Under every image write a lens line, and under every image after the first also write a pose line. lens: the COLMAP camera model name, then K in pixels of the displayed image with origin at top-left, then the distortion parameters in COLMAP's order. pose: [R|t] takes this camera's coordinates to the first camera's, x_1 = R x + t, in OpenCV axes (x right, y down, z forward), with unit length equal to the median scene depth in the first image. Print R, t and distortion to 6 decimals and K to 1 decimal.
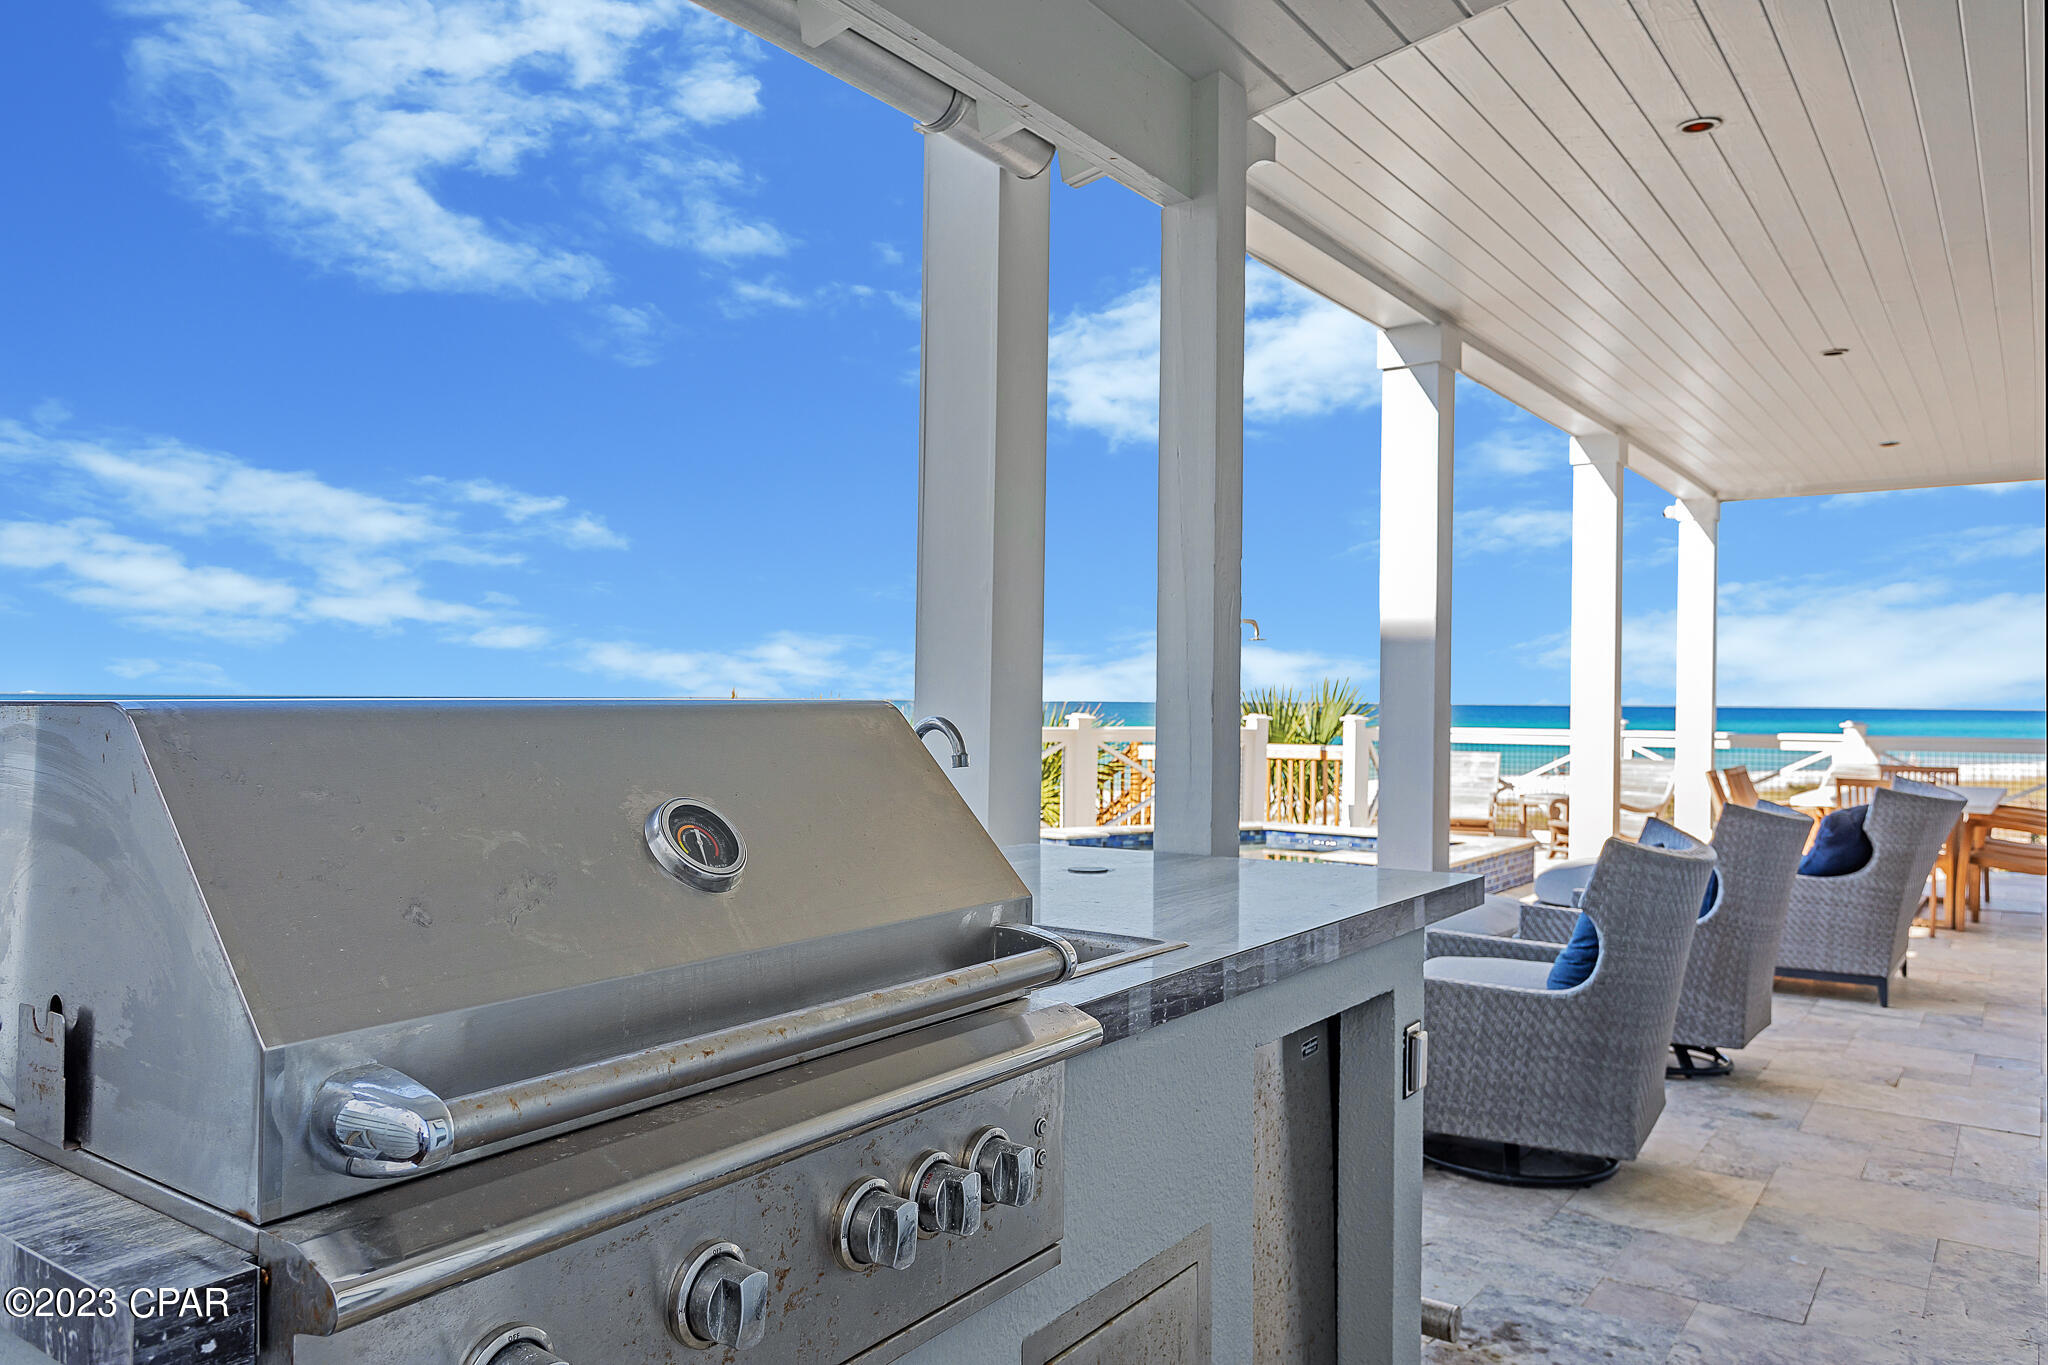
lens RADIAL K [[1439.1, 0, 985.7], [0, 1439.1, 729.8], [0, 0, 1]] dist [-0.009462, 0.010274]
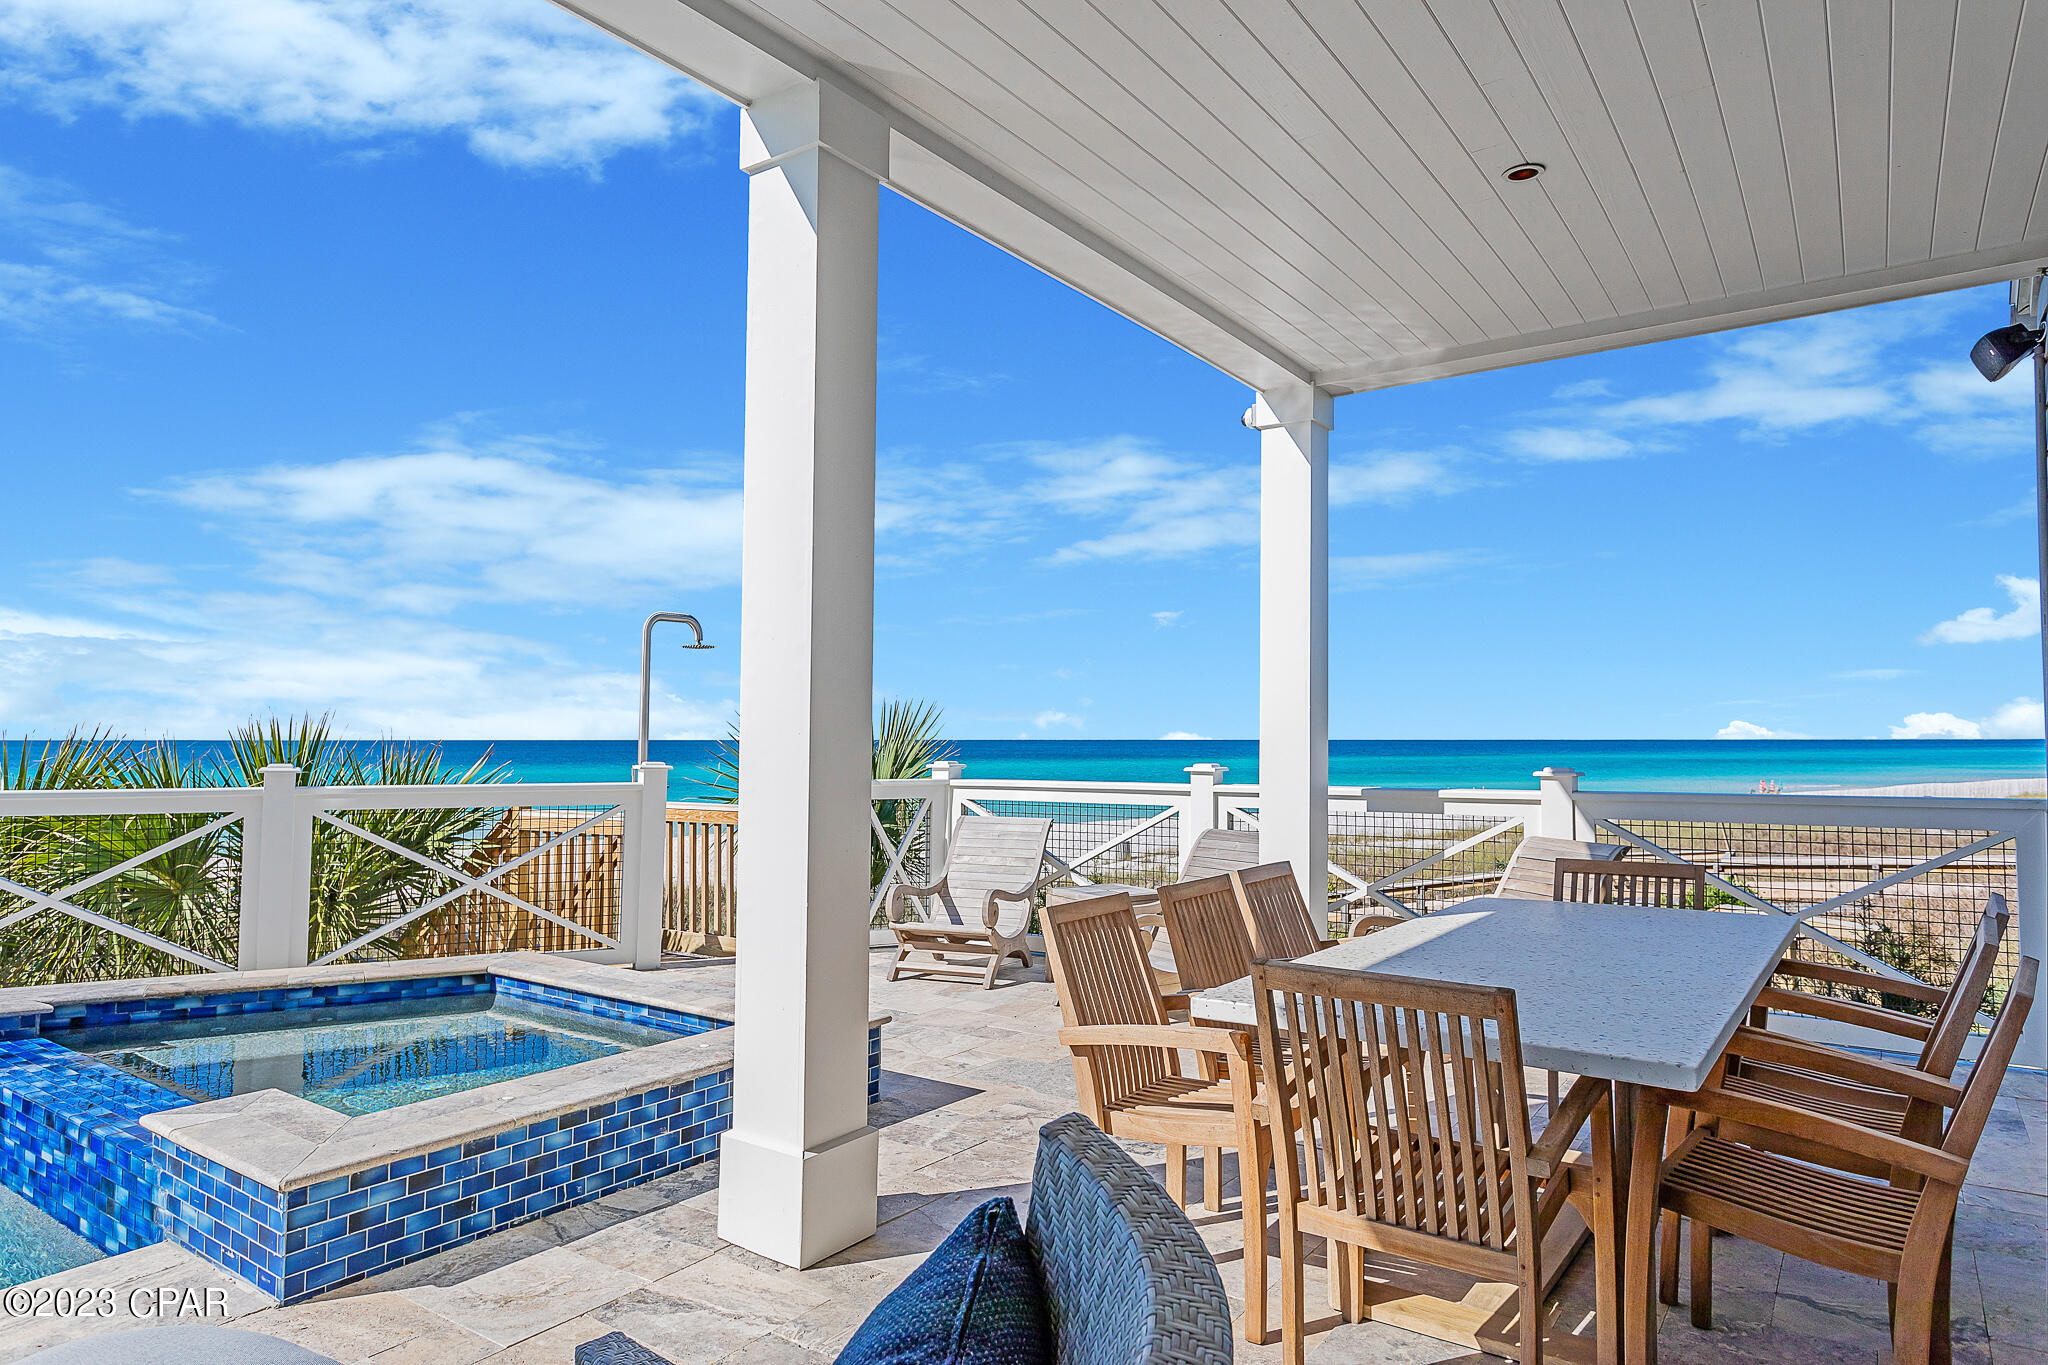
lens RADIAL K [[1242.9, 0, 978.9], [0, 1242.9, 711.9], [0, 0, 1]] dist [-0.040092, -0.004423]
pose [[0.999900, -0.013651, -0.003700, 0.321659], [0.013469, 0.998873, -0.045519, -0.005521], [0.004317, 0.045464, 0.998957, 0.442356]]
